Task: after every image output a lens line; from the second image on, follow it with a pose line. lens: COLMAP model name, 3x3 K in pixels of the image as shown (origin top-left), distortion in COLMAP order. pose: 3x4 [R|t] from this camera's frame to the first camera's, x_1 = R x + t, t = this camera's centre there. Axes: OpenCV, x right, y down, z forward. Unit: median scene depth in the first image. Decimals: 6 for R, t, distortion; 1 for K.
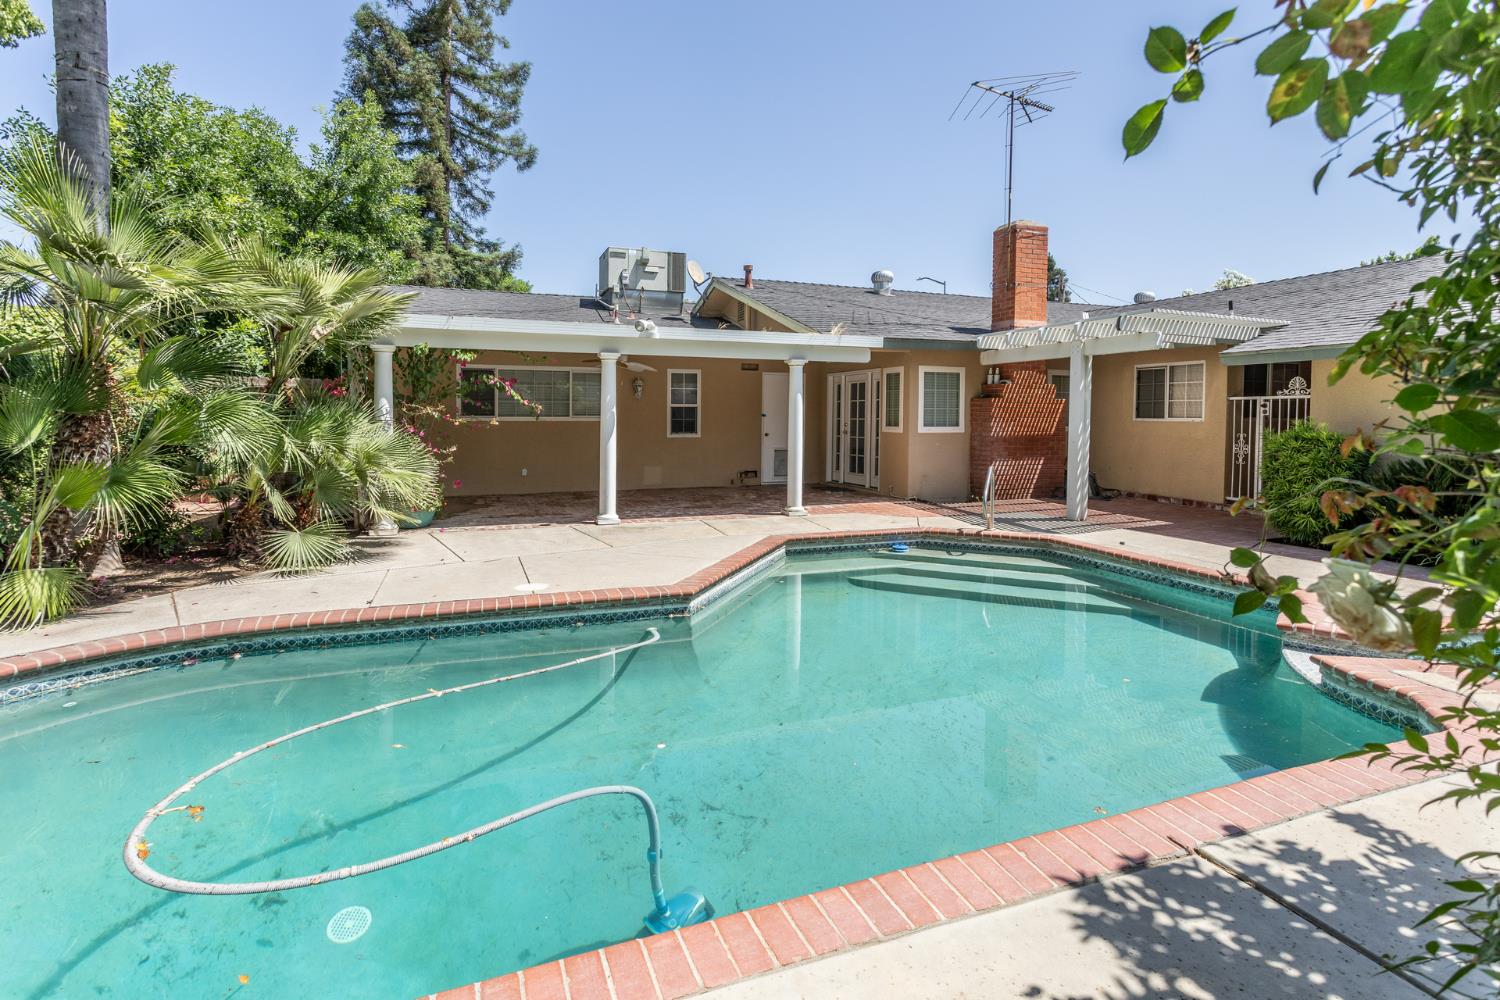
lens RADIAL K [[734.8, 0, 749.6], [0, 734.8, 437.4], [0, 0, 1]] dist [0.001753, 0.000049]
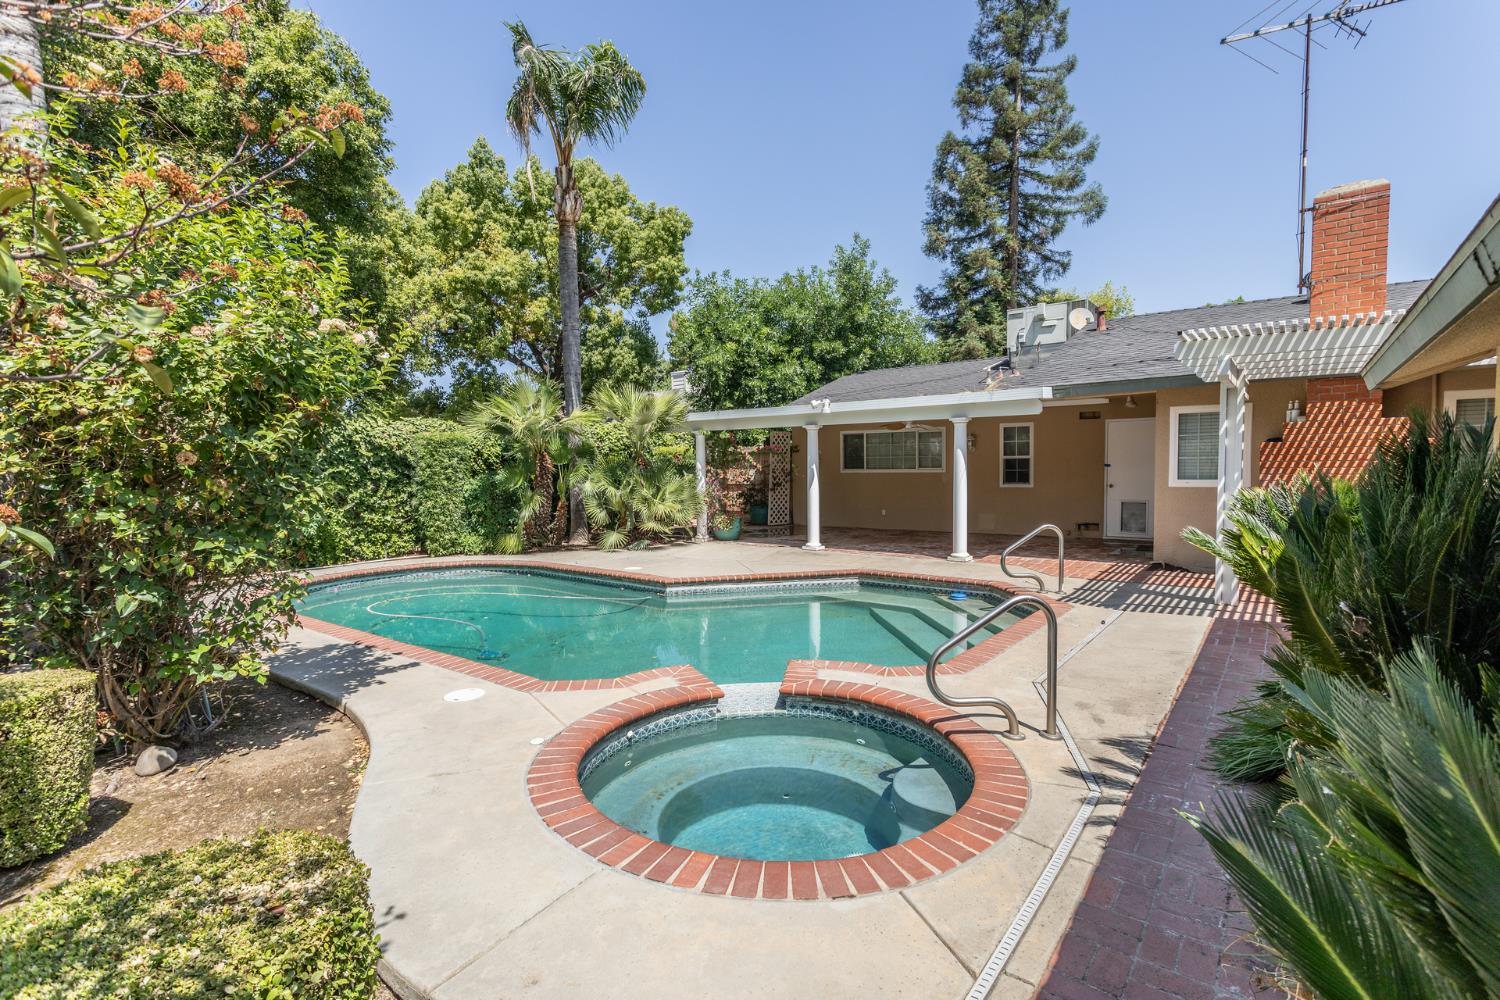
lens RADIAL K [[715.6, 0, 750.0], [0, 715.6, 500.0], [0, 0, 1]] dist [0.001742, 0.000087]
pose [[0.523191, 0.031372, -0.851638, 0.675639], [-0.007879, 0.999458, 0.031976, -0.013327], [0.852179, -0.010019, 0.523154, 0.154273]]
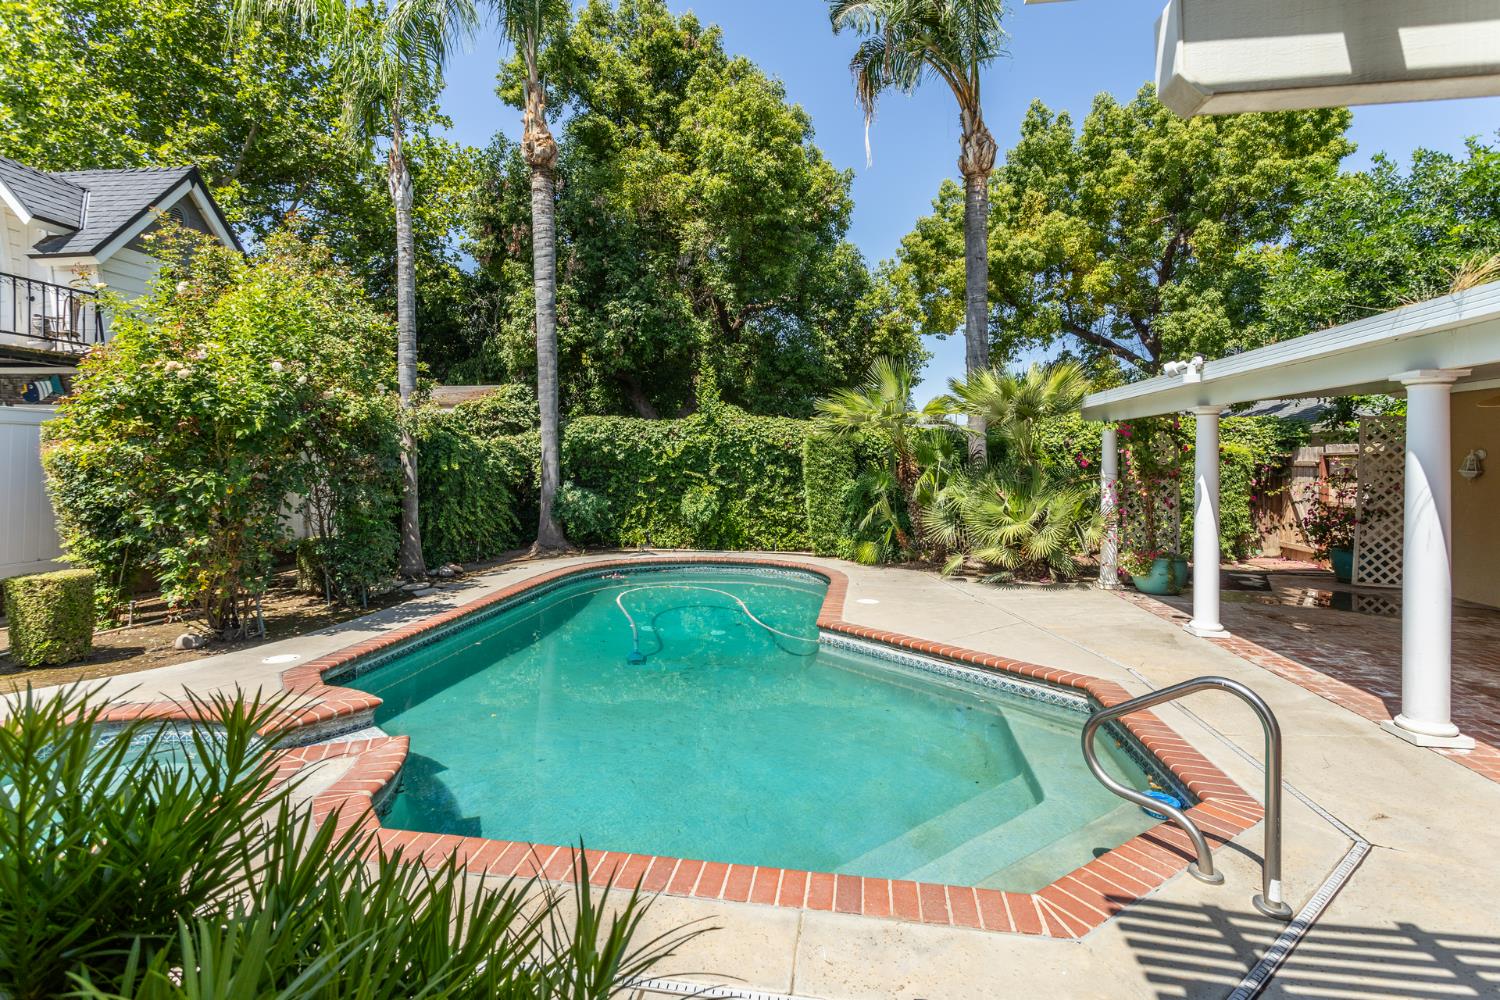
lens RADIAL K [[732.0, 0, 748.8], [0, 732.0, 463.5], [0, 0, 1]] dist [0.001706, 0.000207]
pose [[-0.492785, -0.009090, -0.870104, 0.523071], [-0.037193, 0.999252, 0.010625, -0.035001], [0.869356, 0.037597, -0.492754, 0.729838]]
